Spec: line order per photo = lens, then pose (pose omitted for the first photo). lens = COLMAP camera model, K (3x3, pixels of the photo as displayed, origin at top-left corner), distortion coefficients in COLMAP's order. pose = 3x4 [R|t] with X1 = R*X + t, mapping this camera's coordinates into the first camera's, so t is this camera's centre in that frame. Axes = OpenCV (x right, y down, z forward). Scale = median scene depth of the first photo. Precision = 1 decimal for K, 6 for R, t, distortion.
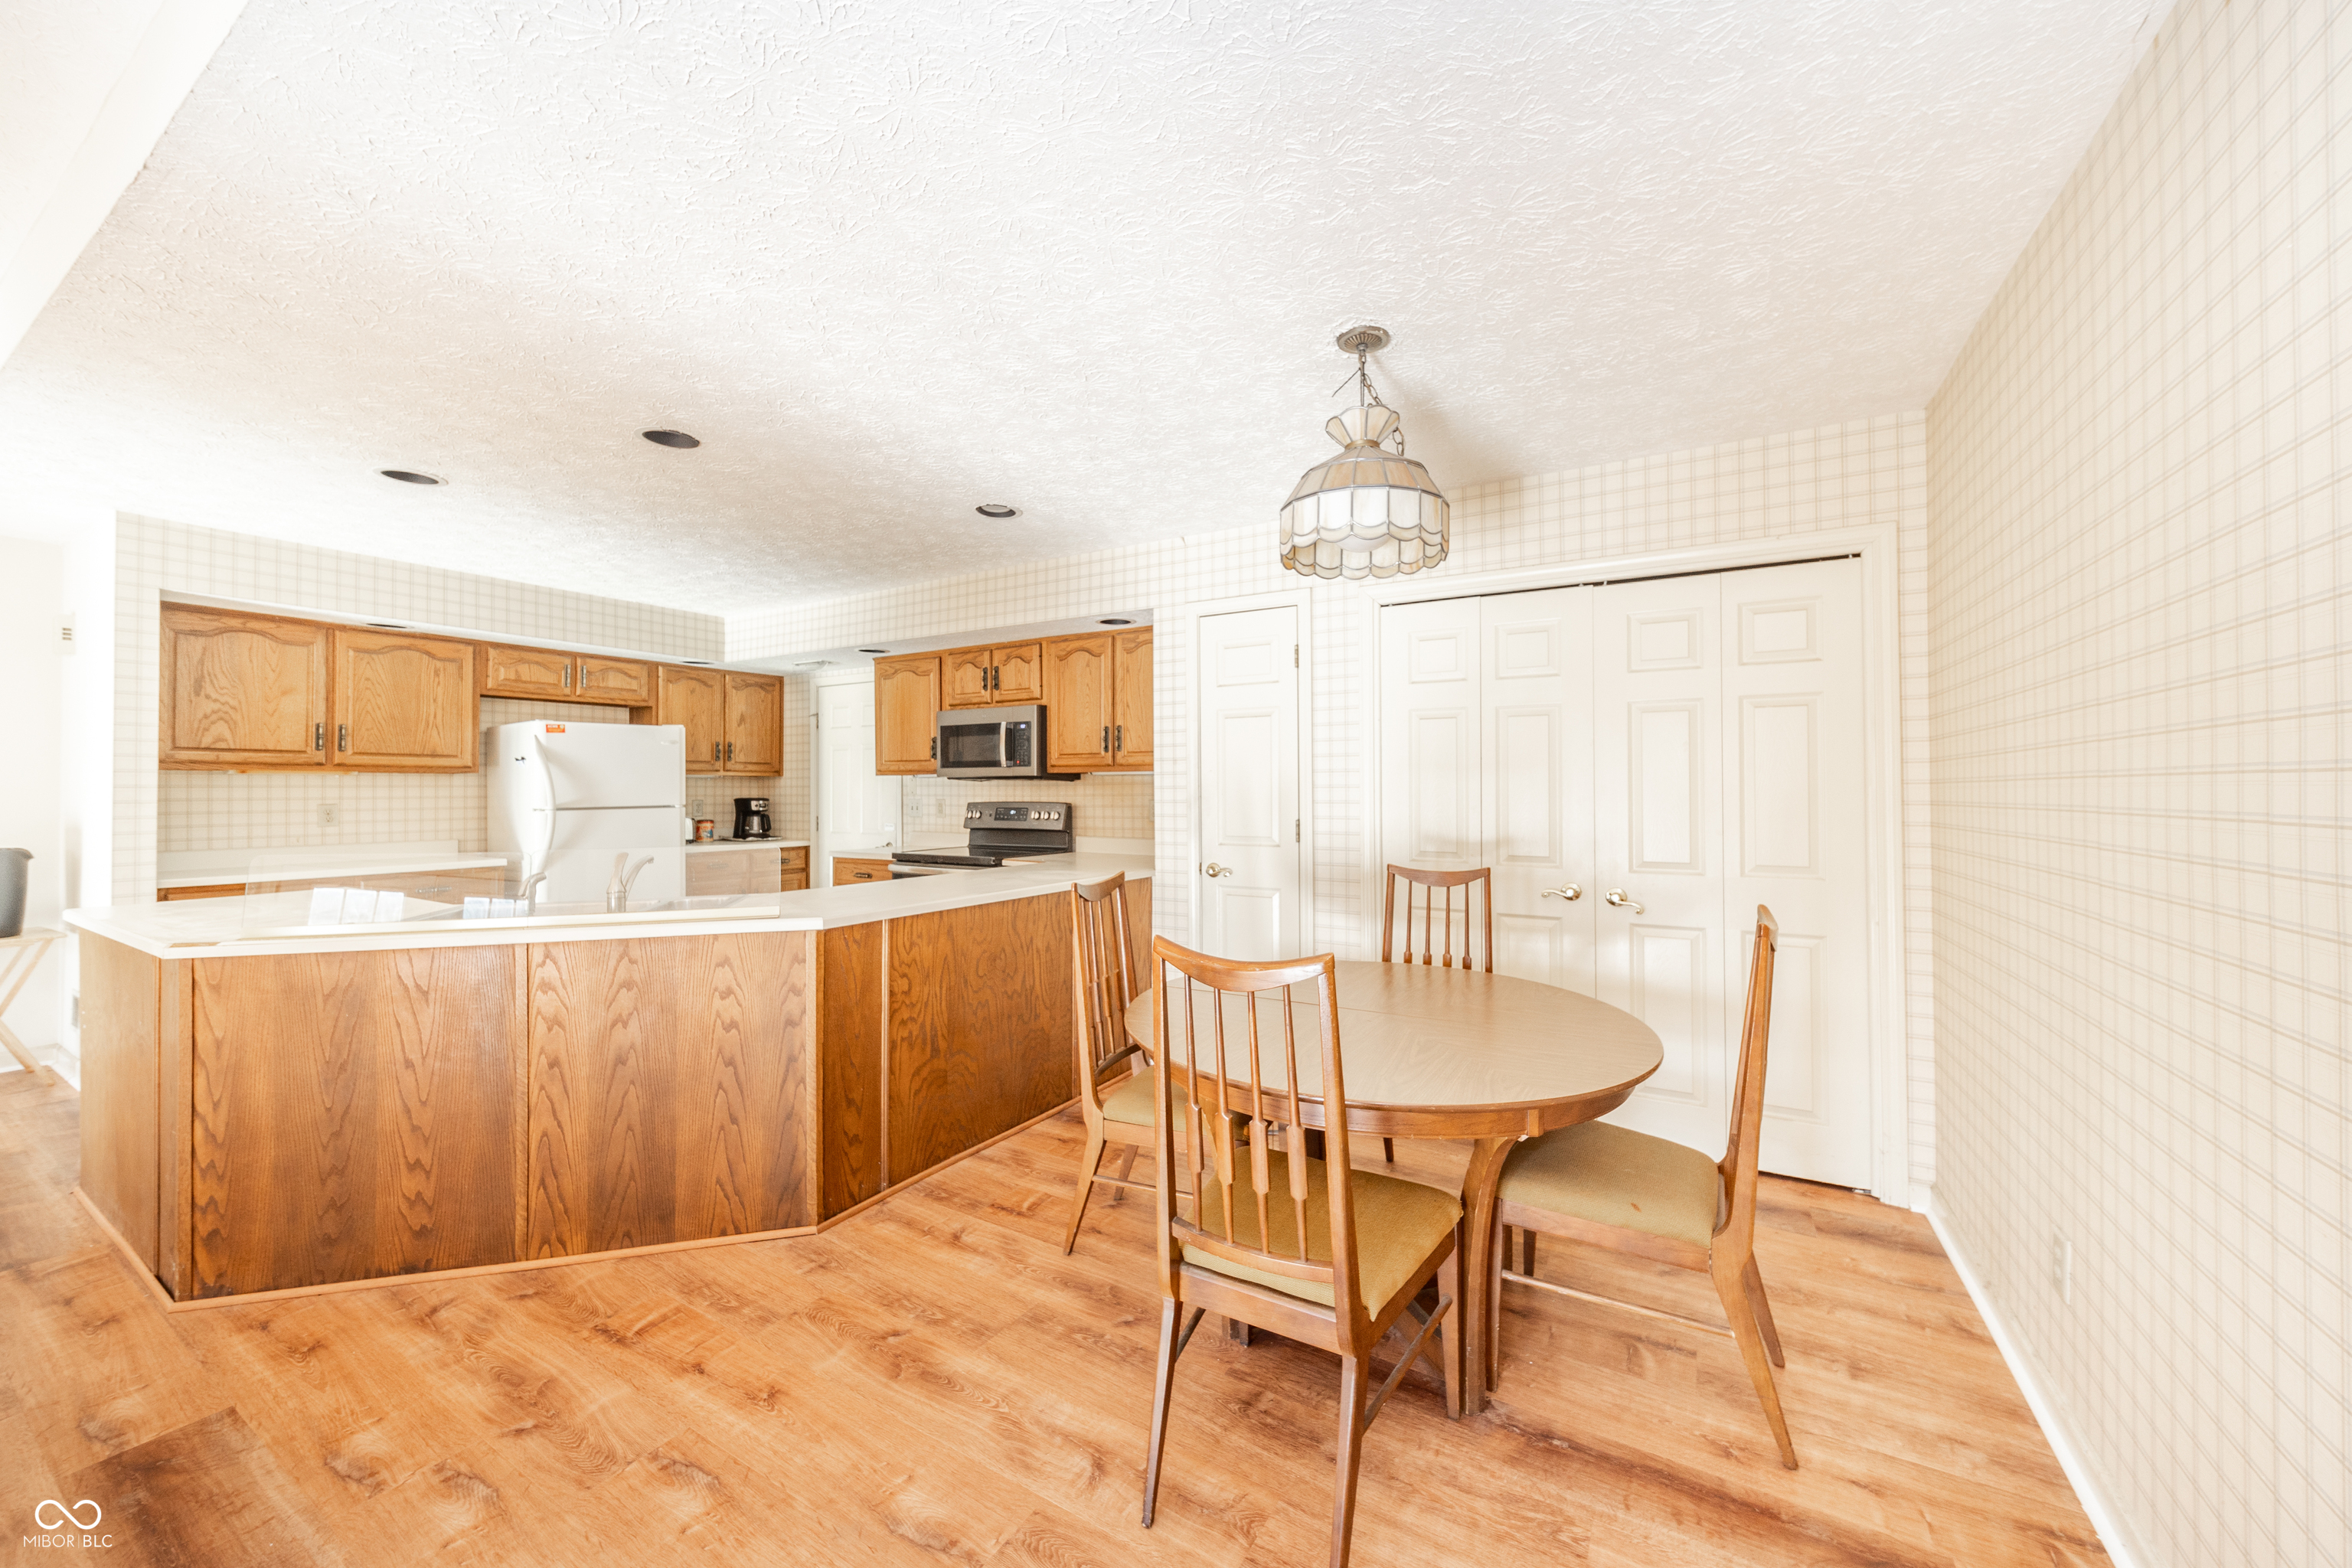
lens RADIAL K [[858.2, 0, 1193.9], [0, 858.2, 779.7], [0, 0, 1]] dist [0.007010, -0.002564]
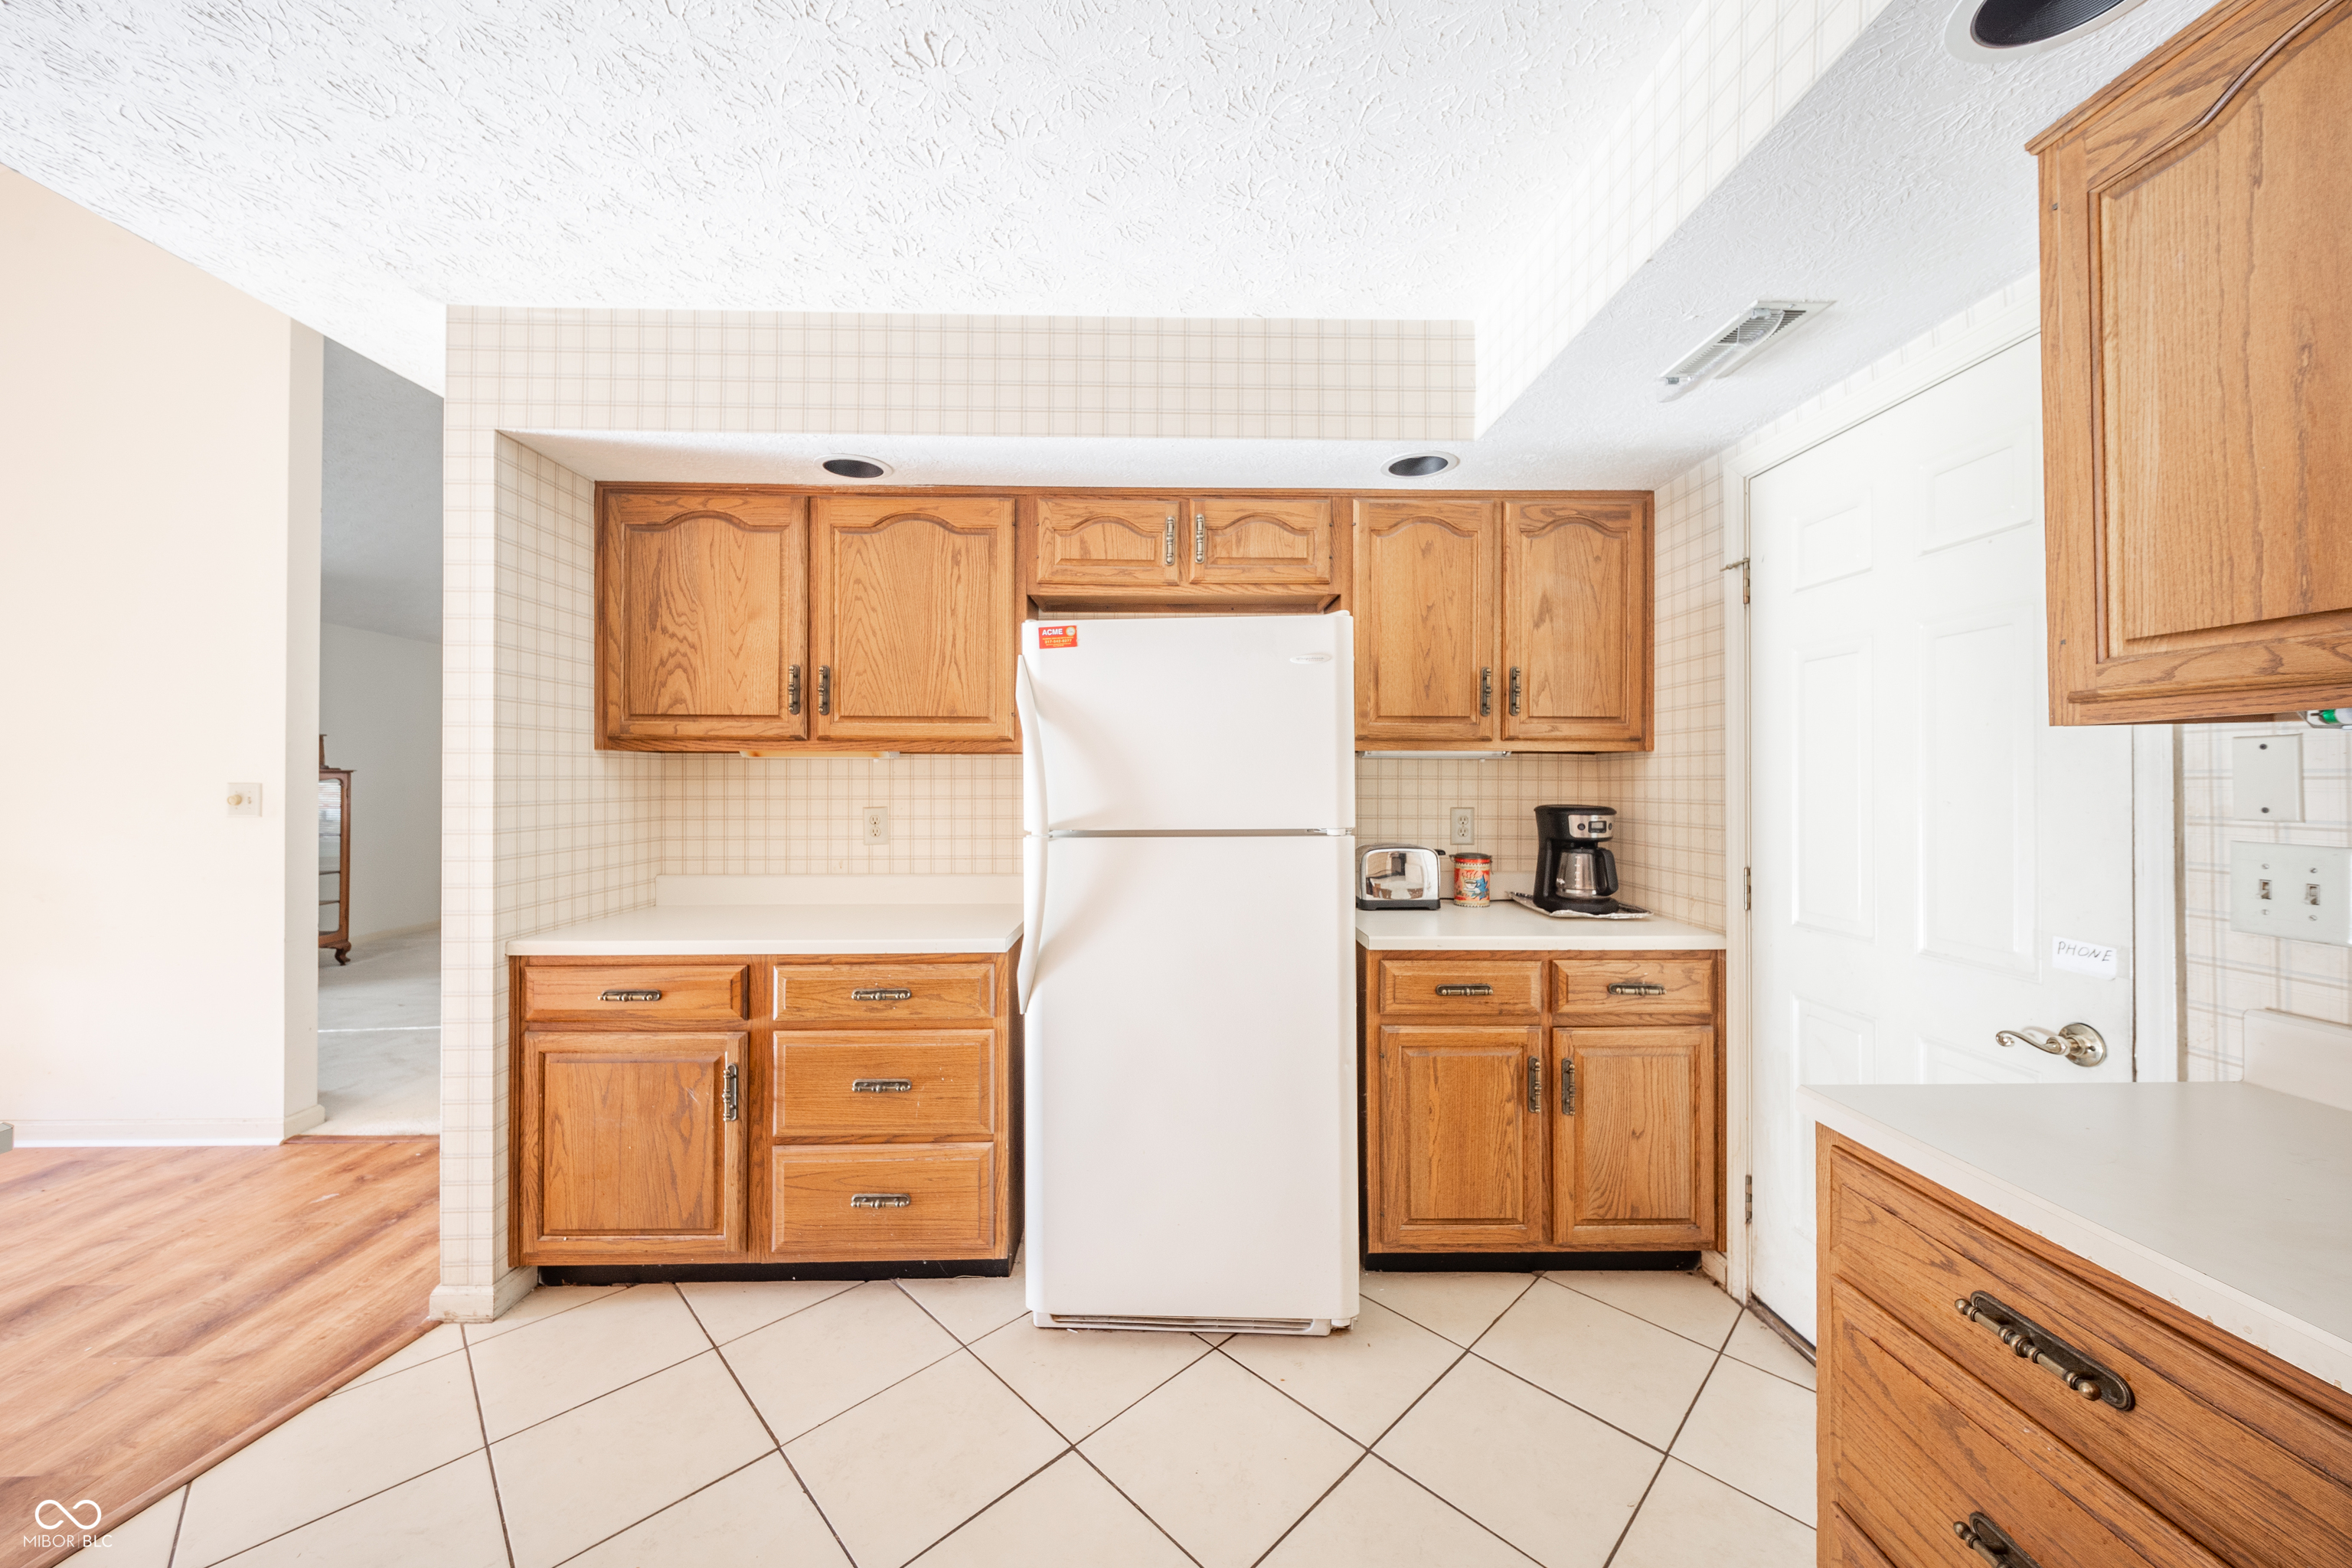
lens RADIAL K [[862.0, 0, 1221.2], [0, 862.0, 776.5], [0, 0, 1]] dist [0.001787, -0.000052]
pose [[0.558106, 0.001313, -0.829769, -0.303446], [0.006972, 0.999956, 0.006272, 0.004012], [0.829741, -0.009286, 0.558072, 0.711738]]
